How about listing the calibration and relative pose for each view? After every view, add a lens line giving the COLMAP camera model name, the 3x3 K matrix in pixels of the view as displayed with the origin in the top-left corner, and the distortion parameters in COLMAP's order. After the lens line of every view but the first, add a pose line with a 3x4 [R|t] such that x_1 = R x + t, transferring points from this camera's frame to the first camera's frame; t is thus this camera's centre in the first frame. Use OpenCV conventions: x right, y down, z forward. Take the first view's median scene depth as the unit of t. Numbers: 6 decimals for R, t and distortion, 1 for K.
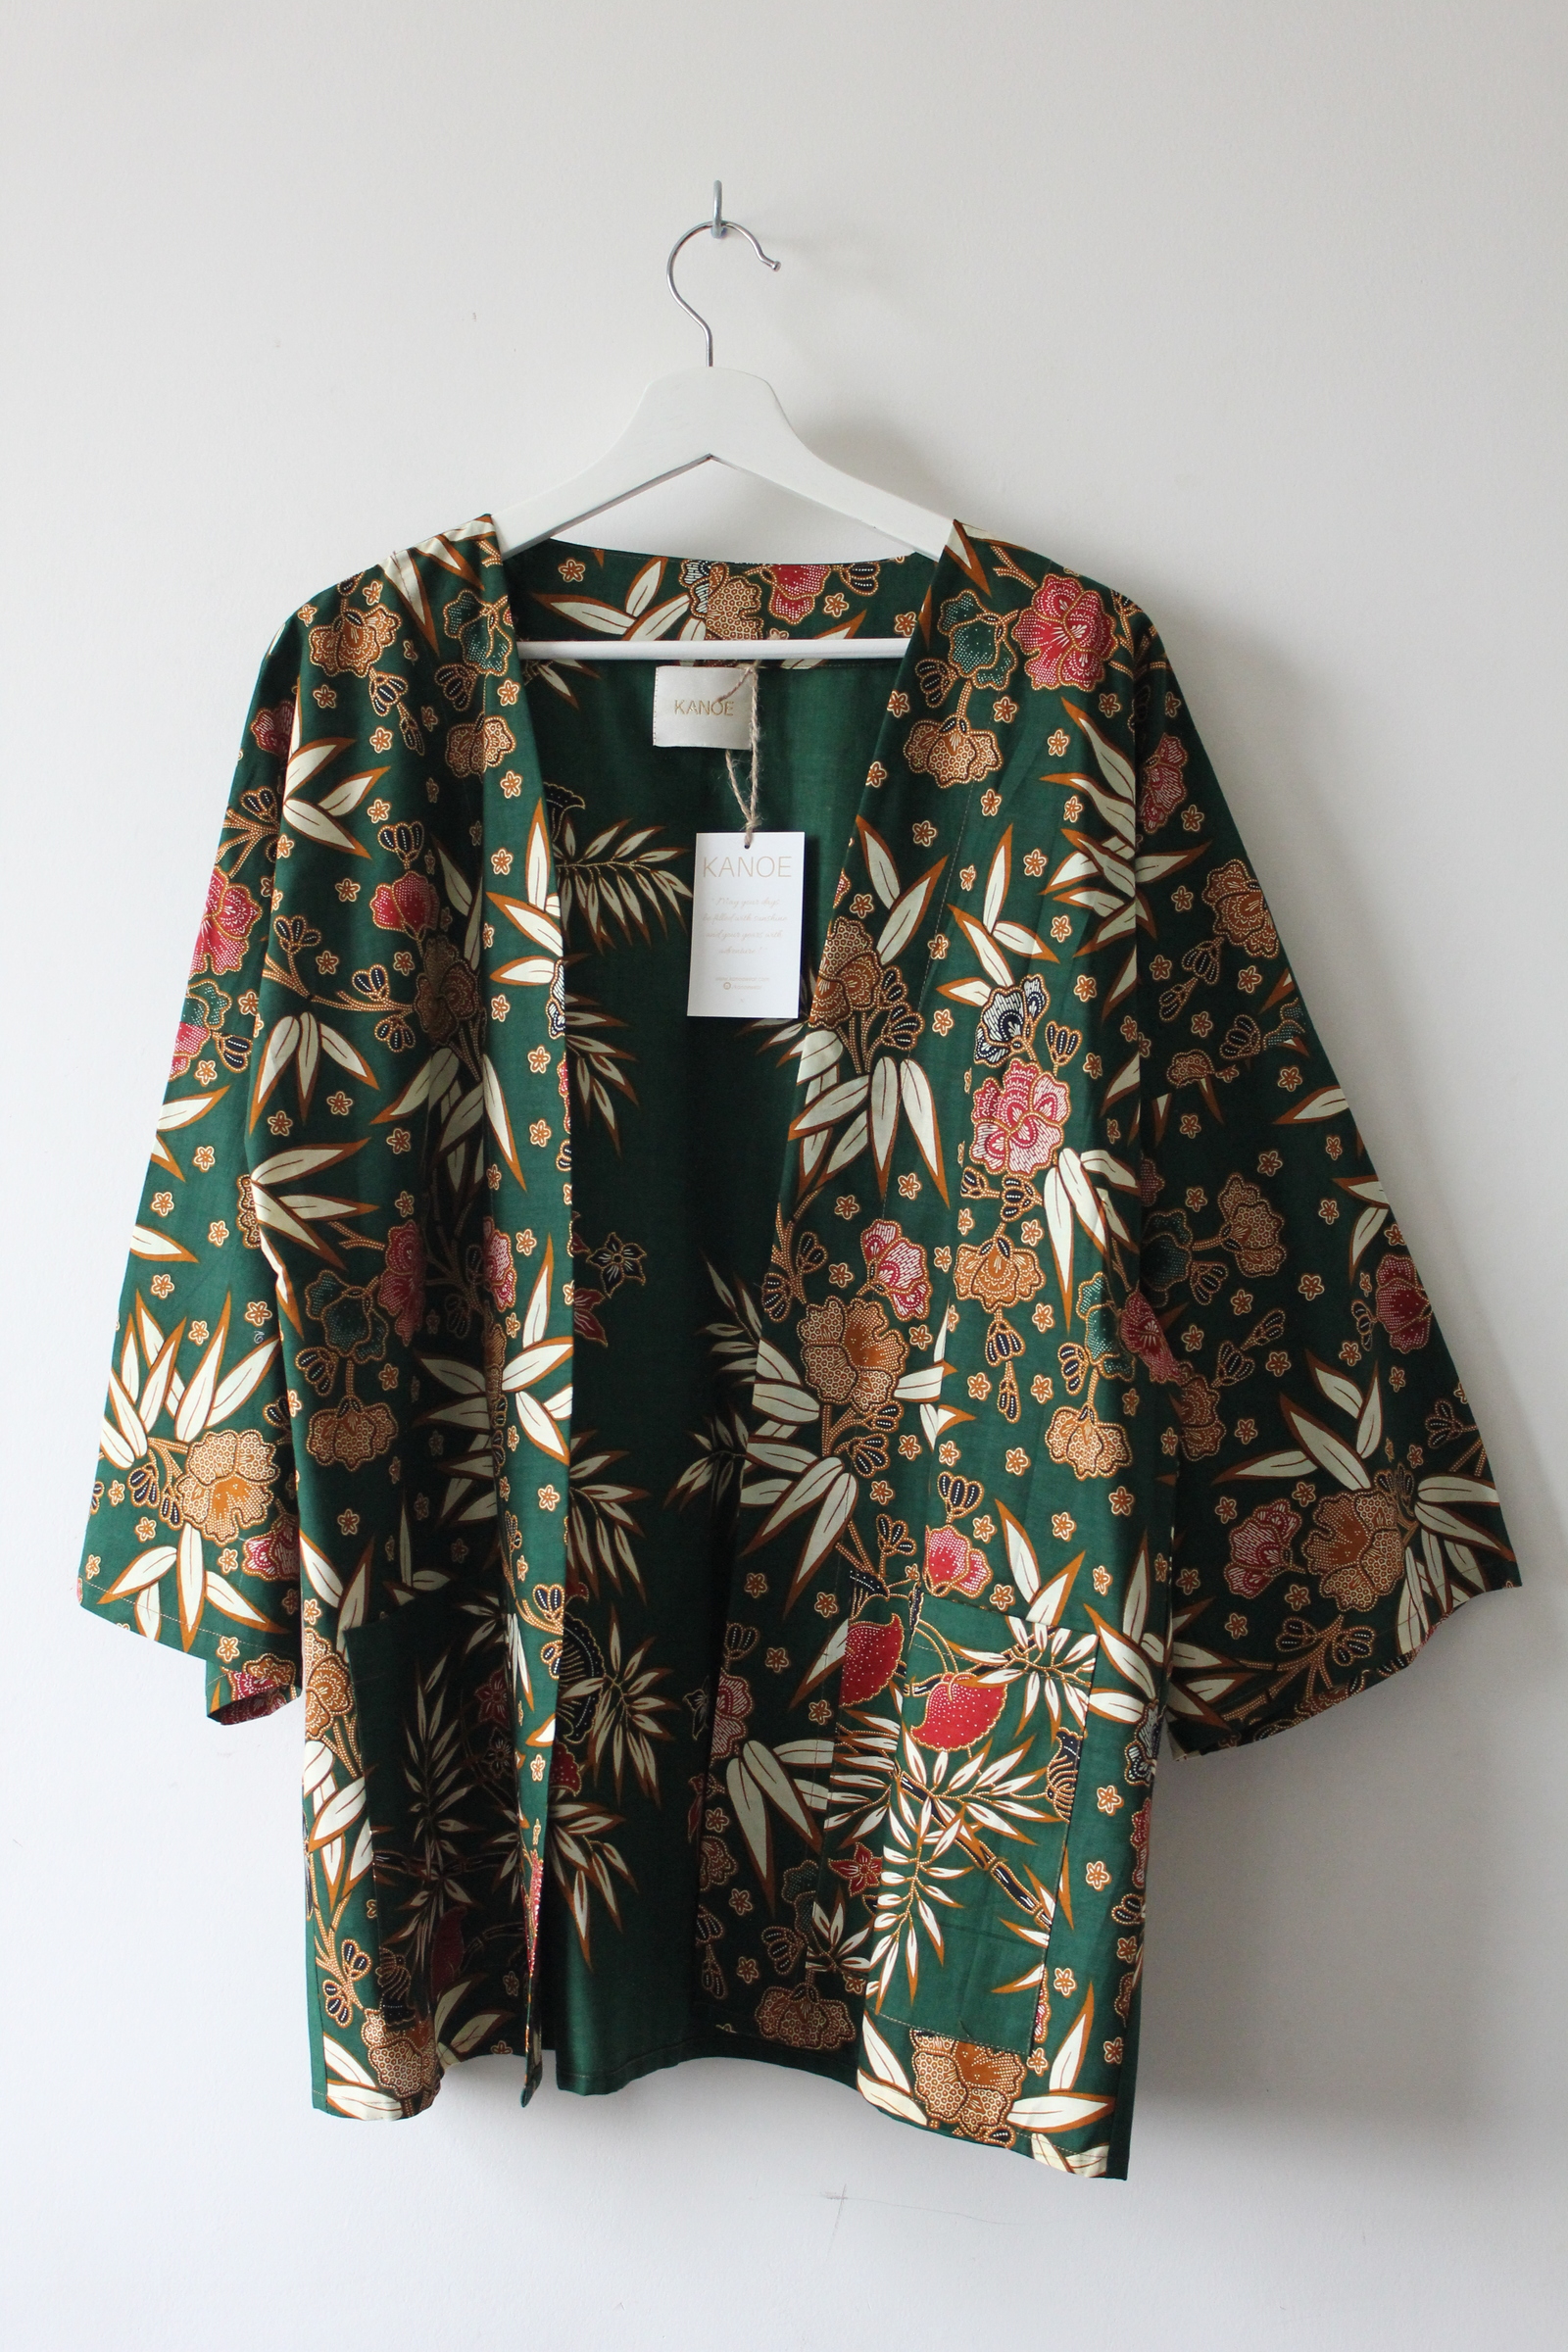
lens RADIAL K [[3103.9, 0, 822.6], [0, 3103.9, 1176.7], [0, 0, 1]] dist [0.007532, 0.000000]
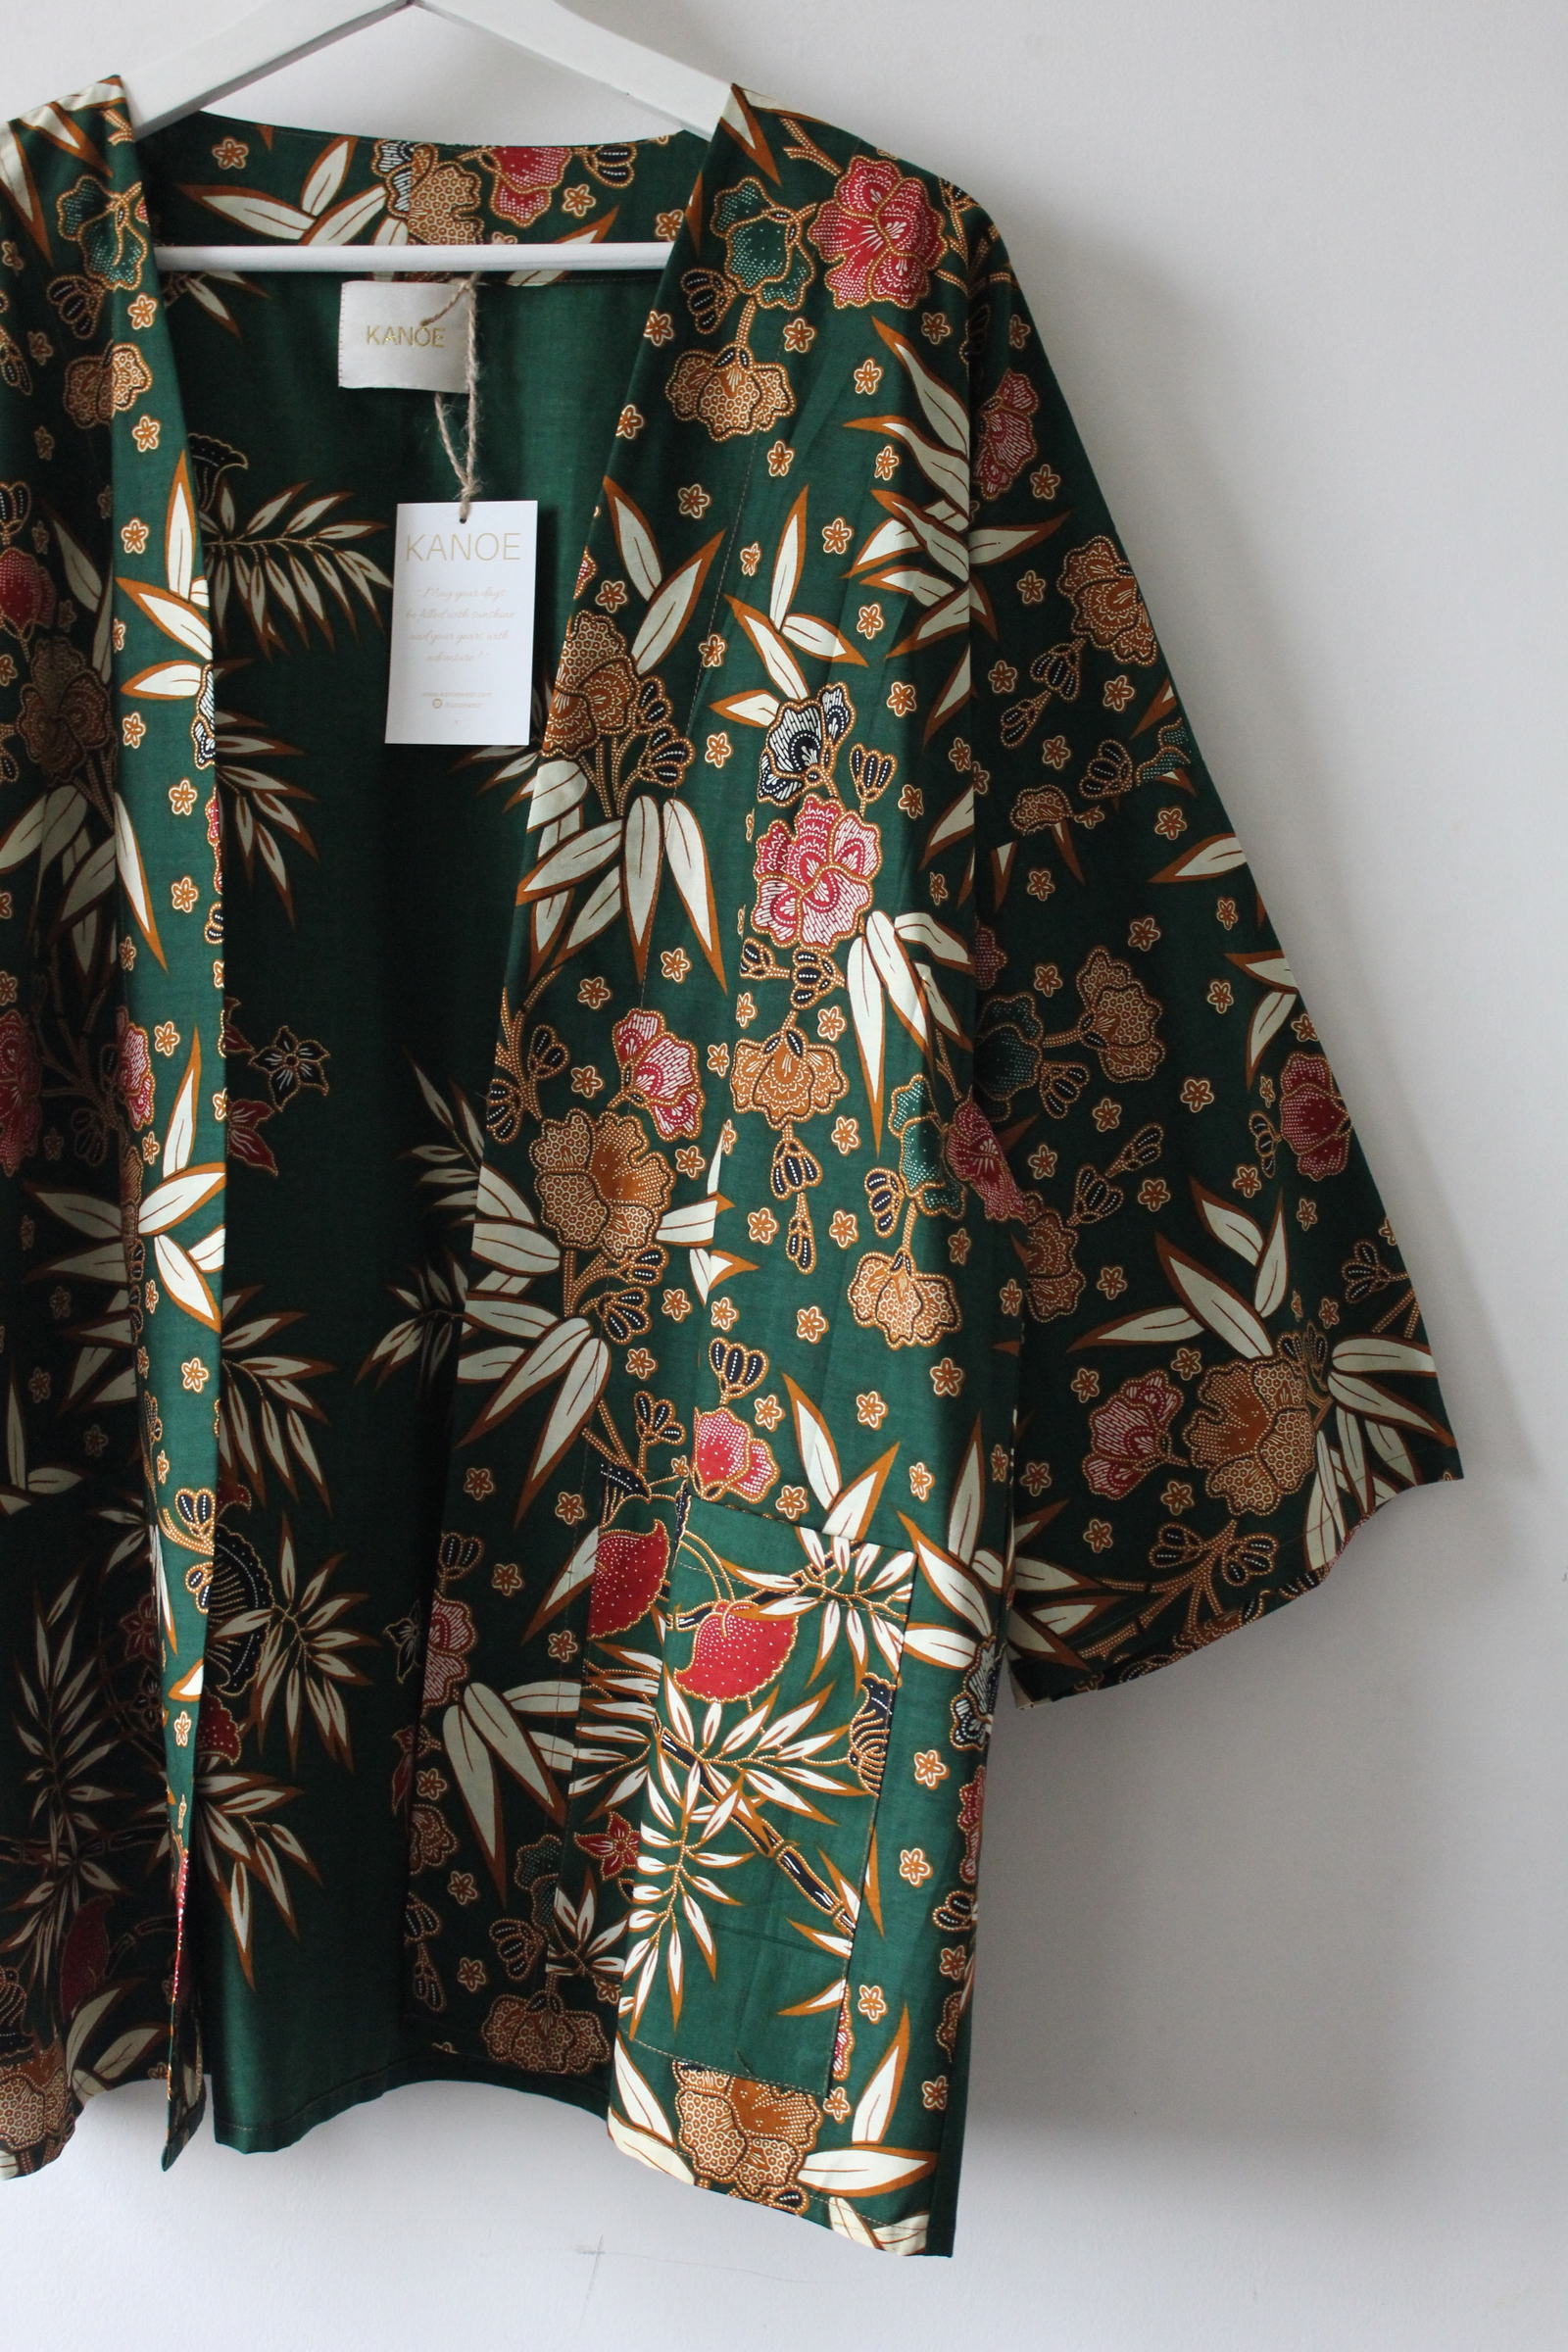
lens RADIAL K [[3103.9, 0, 791.4], [0, 3103.9, 1182.3], [0, 0, 1]] dist [0.007532, 0.000000]
pose [[0.999516, -0.003698, 0.030903, 0.033146], [0.001975, 0.998451, 0.055600, 0.014149], [-0.031061, -0.055512, 0.997975, 0.234374]]
